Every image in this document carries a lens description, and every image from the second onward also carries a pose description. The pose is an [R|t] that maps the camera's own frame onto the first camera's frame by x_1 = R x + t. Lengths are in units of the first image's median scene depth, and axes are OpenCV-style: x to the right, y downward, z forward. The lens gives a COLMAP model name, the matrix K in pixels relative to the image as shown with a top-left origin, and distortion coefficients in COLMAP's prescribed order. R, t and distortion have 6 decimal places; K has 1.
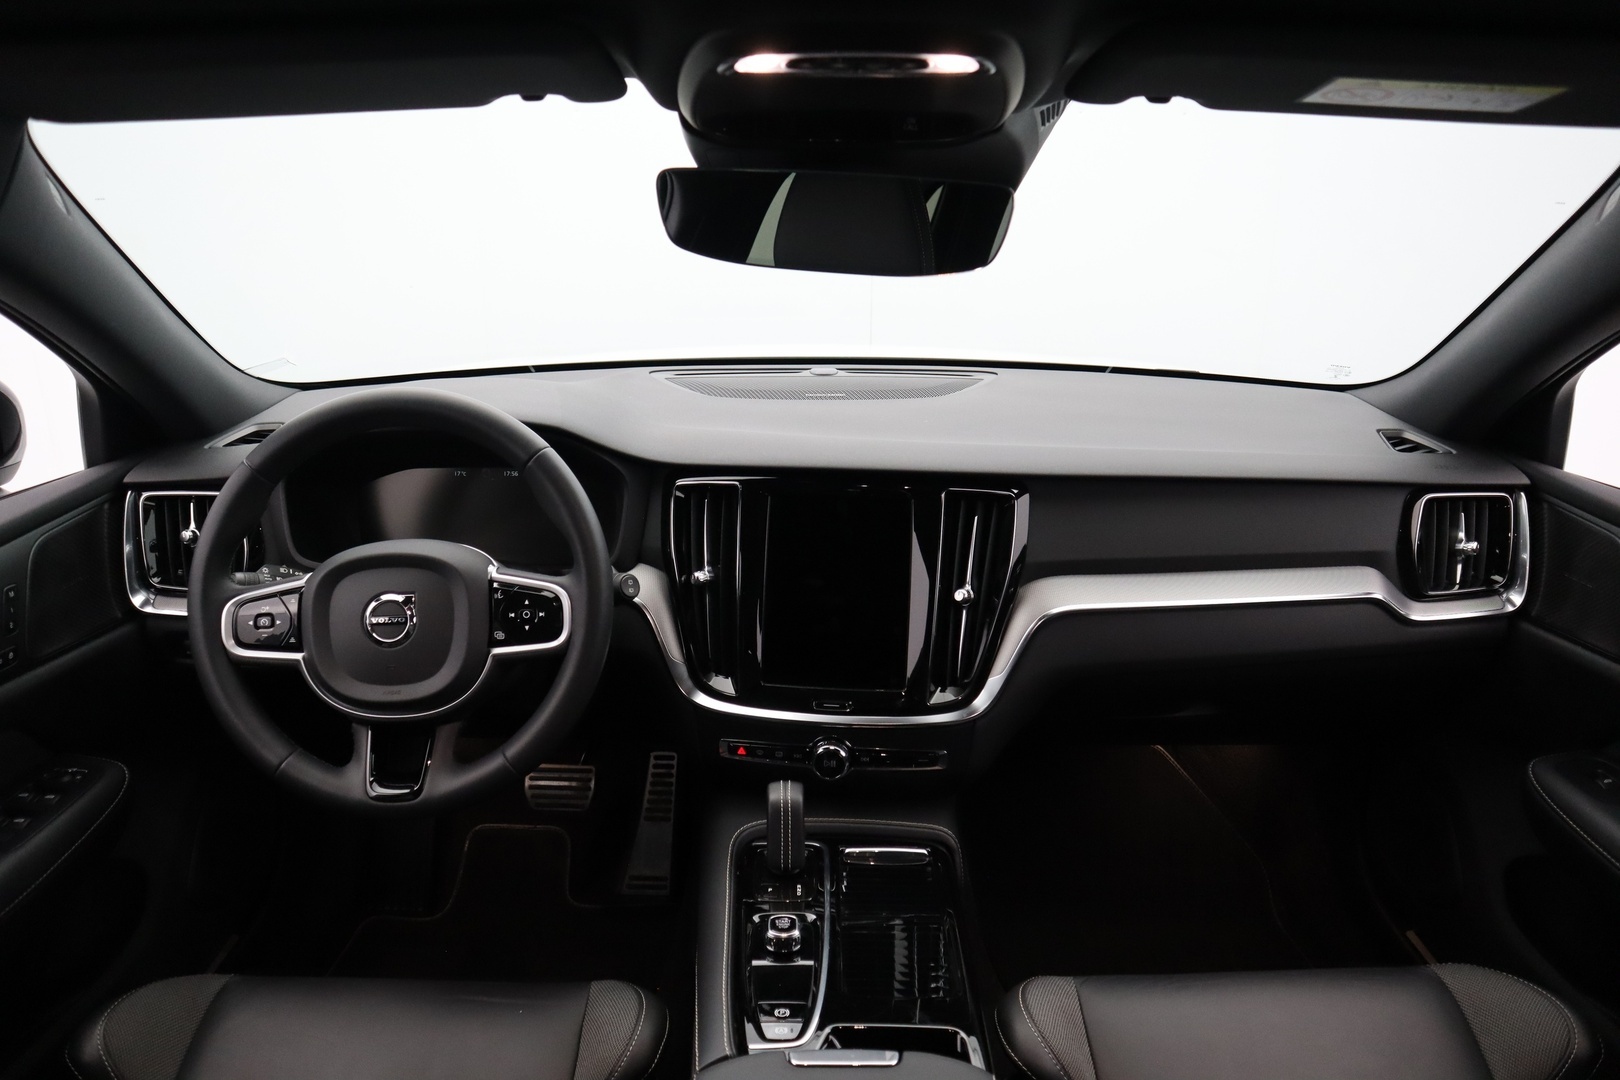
lens RADIAL K [[1115.3, 0, 809.8], [0, 1115.3, 550.3], [0, 0, 1]] dist [-0.091359, 0.057451]
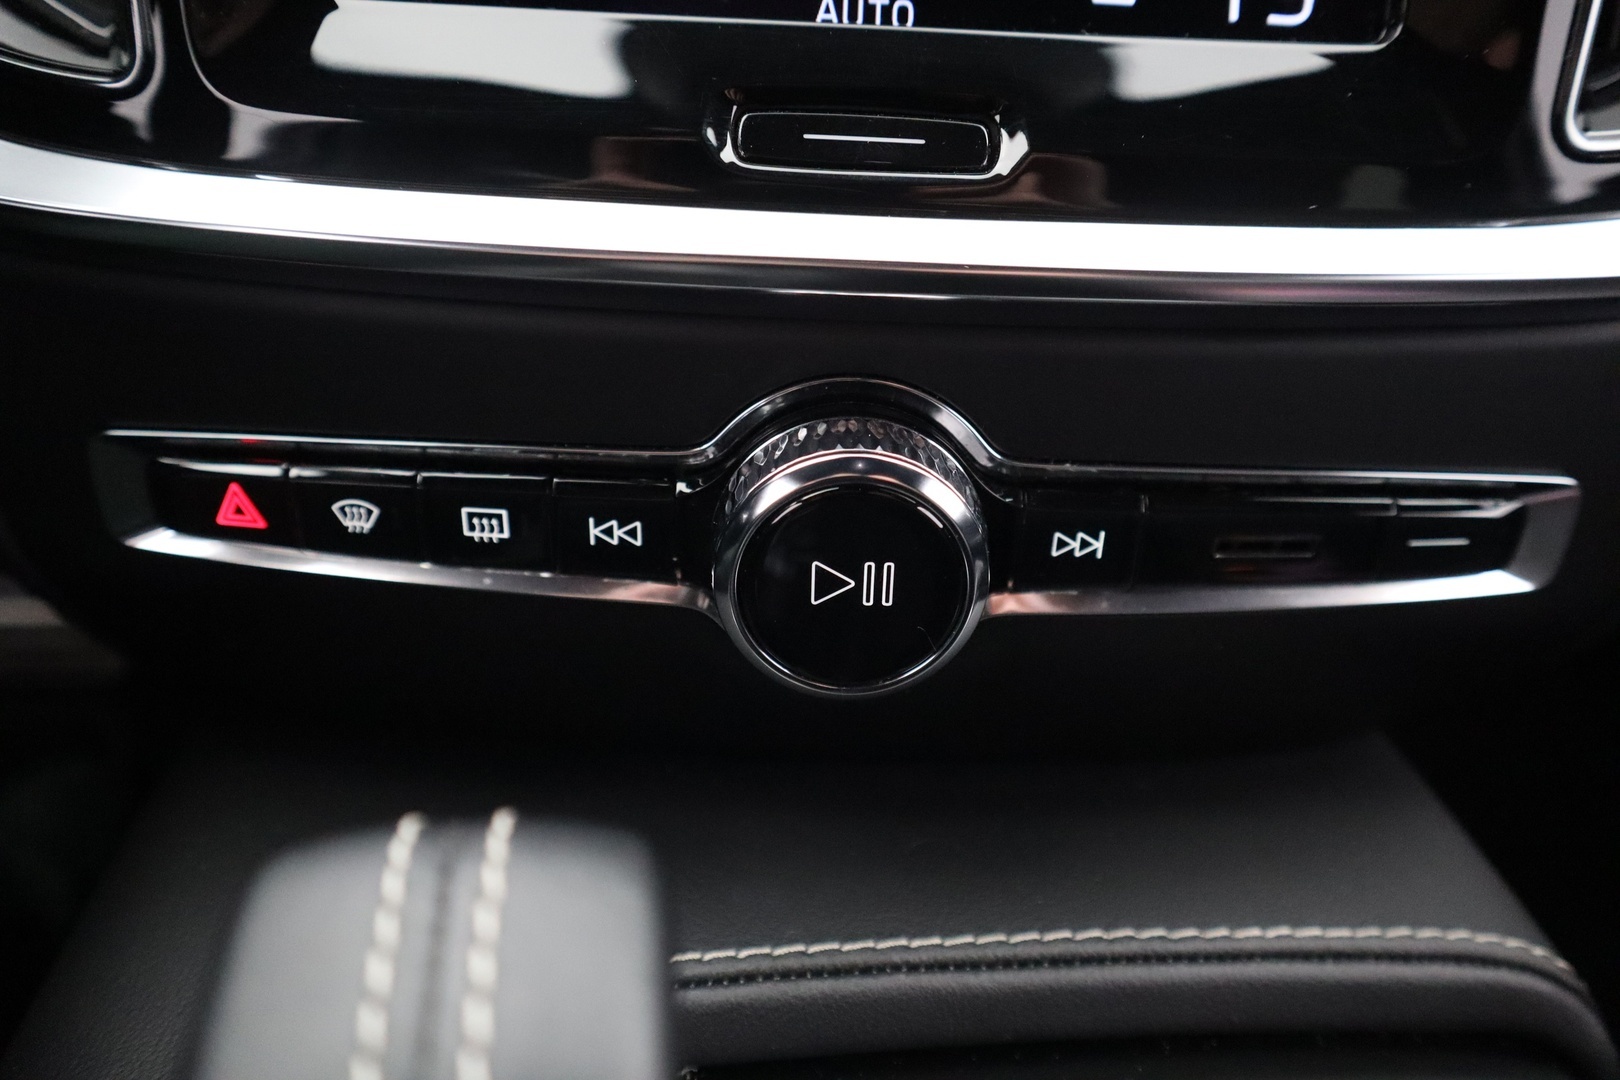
lens RADIAL K [[1115.3, 0, 809.8], [0, 1115.3, 550.3], [0, 0, 1]] dist [-0.091359, 0.057451]
pose [[0.992767, -0.027891, 0.116775, -0.002886], [0.002884, 0.977902, 0.209043, 0.167656], [-0.120025, -0.207194, 0.970909, 0.915189]]
